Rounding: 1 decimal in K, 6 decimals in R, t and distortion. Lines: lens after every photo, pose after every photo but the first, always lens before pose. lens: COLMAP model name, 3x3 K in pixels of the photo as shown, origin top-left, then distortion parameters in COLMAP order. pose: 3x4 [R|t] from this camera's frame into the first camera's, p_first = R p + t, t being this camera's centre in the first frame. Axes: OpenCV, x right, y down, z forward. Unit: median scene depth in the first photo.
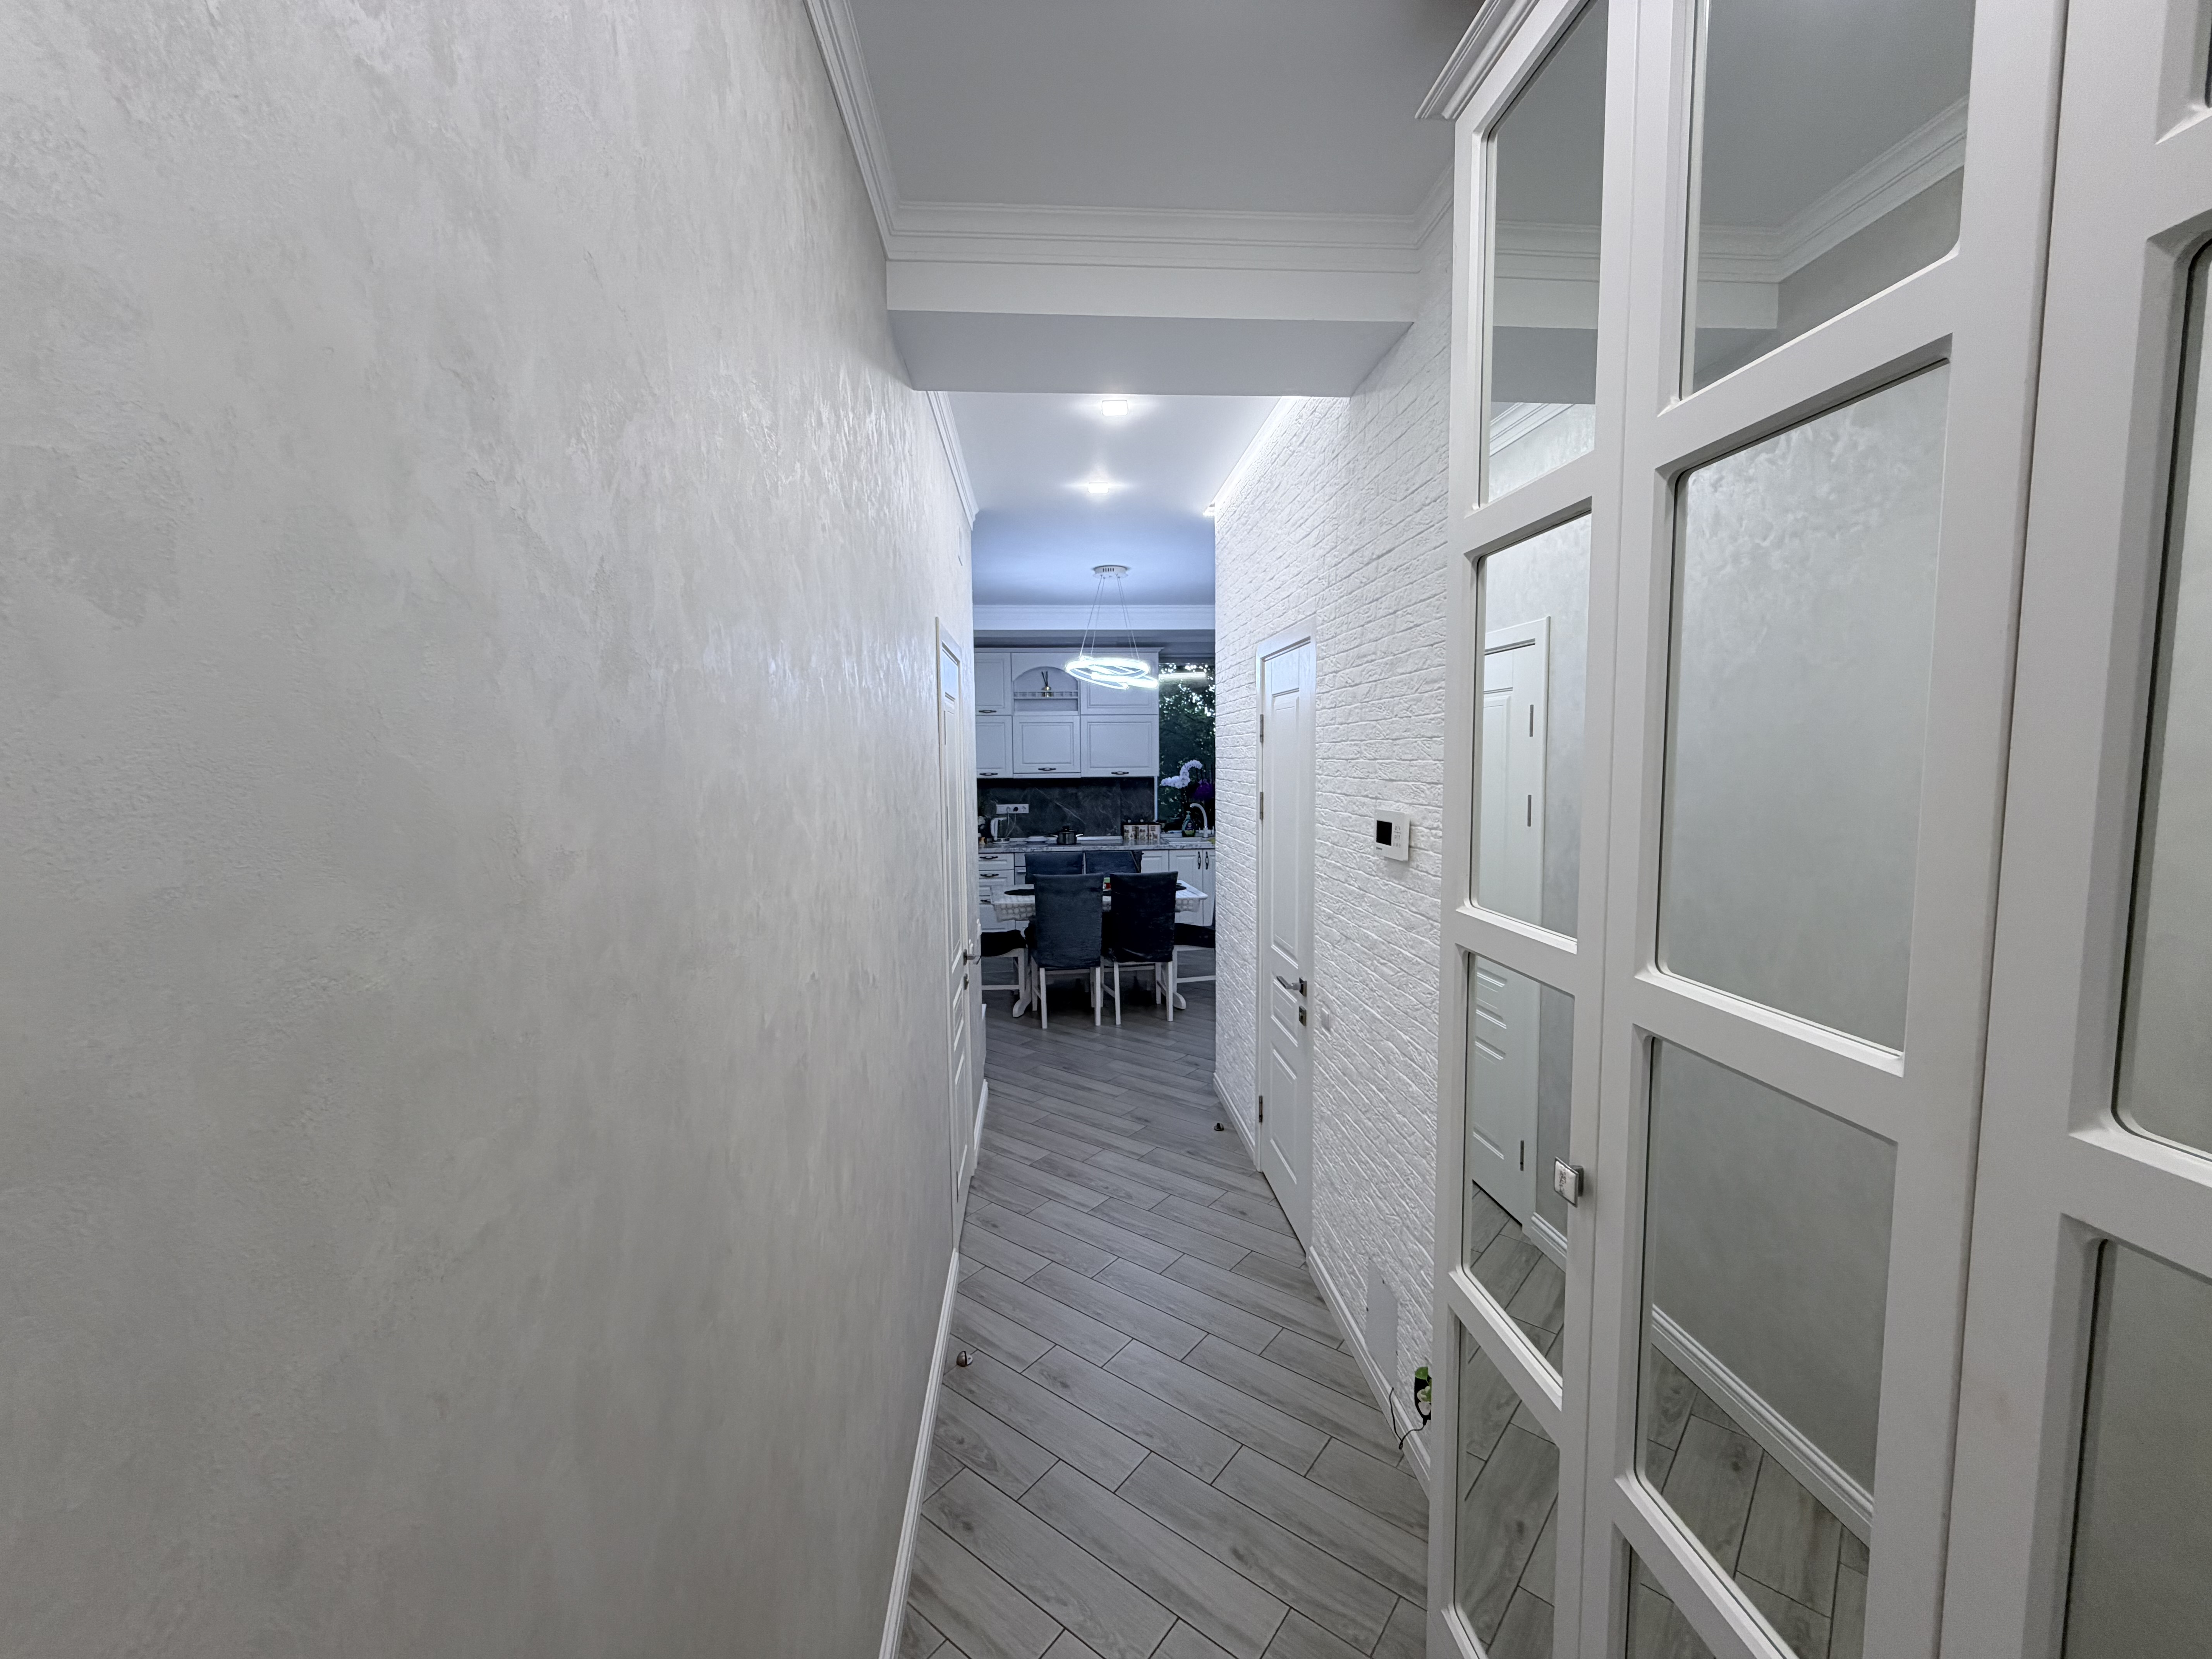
lens RADIAL K [[881.5, 0, 1104.6], [0, 881.5, 828.5], [0, 0, 1]] dist [-0.009024, 0.001649]
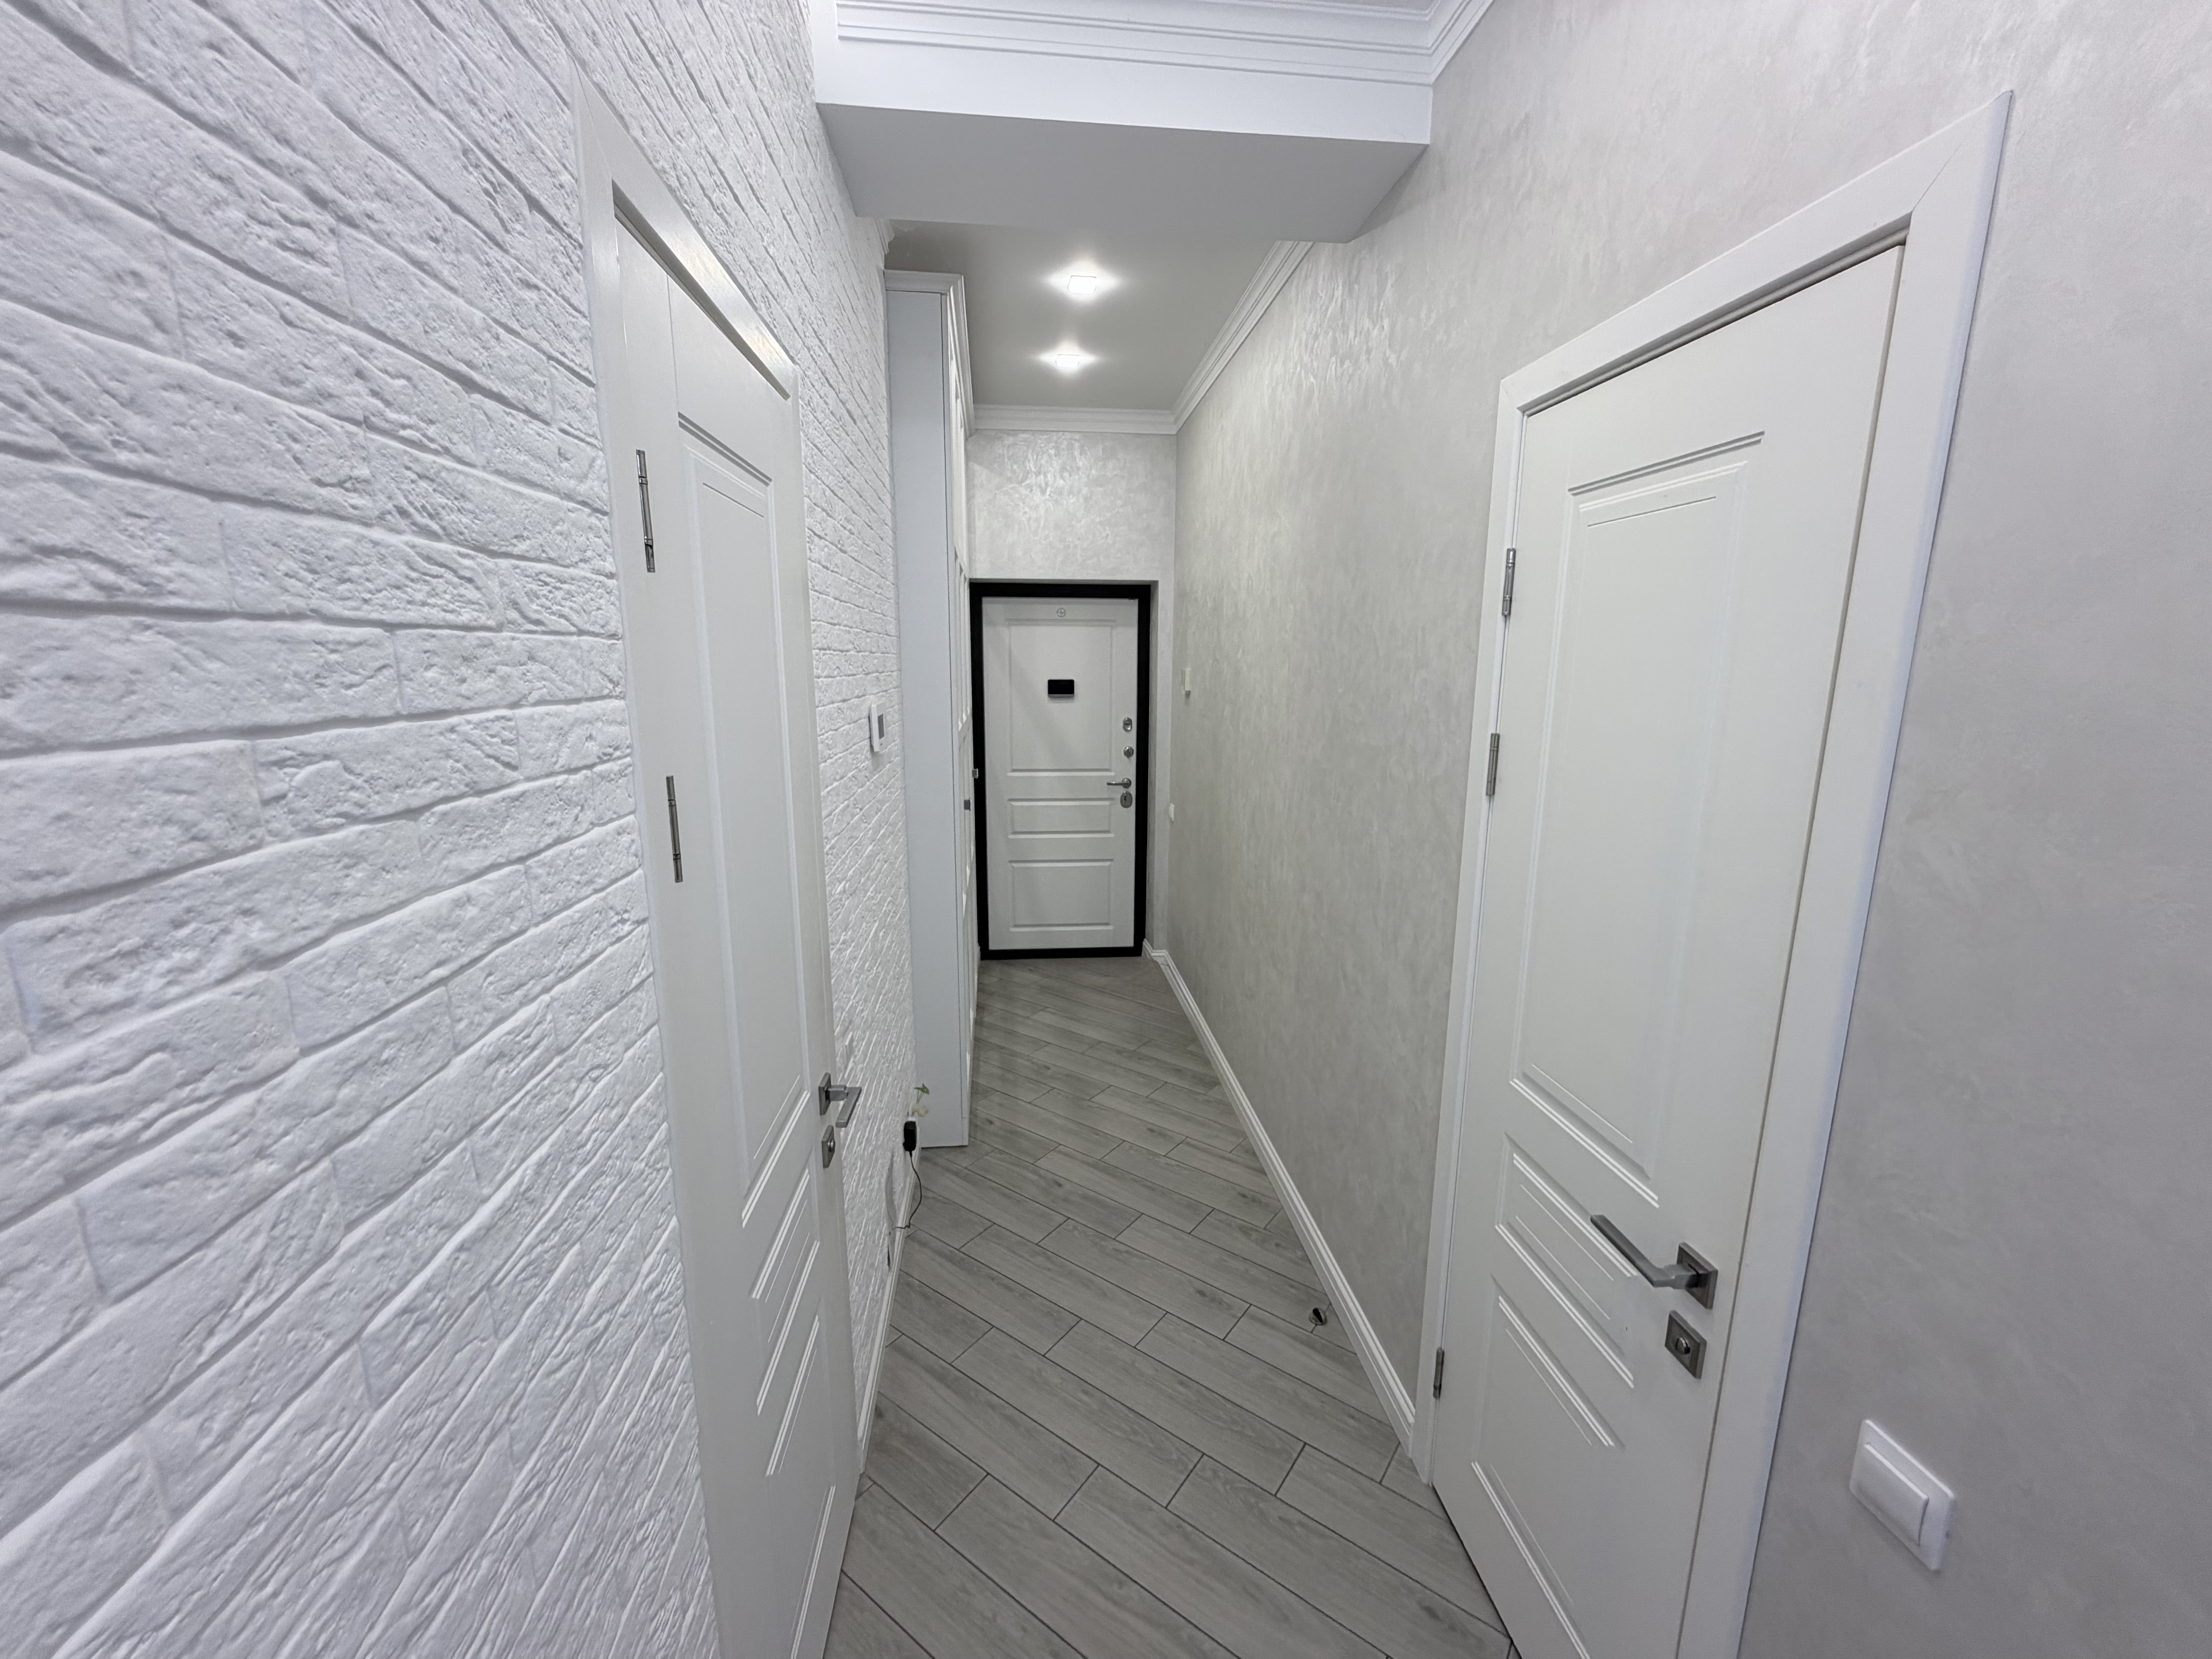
lens RADIAL K [[881.5, 0, 1104.6], [0, 881.5, 826.4], [0, 0, 1]] dist [-0.009024, 0.001649]
pose [[-0.999252, 0.014340, -0.035926, 0.021146], [0.003981, 0.961945, 0.273214, -0.032960], [0.038477, 0.272866, -0.961282, 0.419548]]
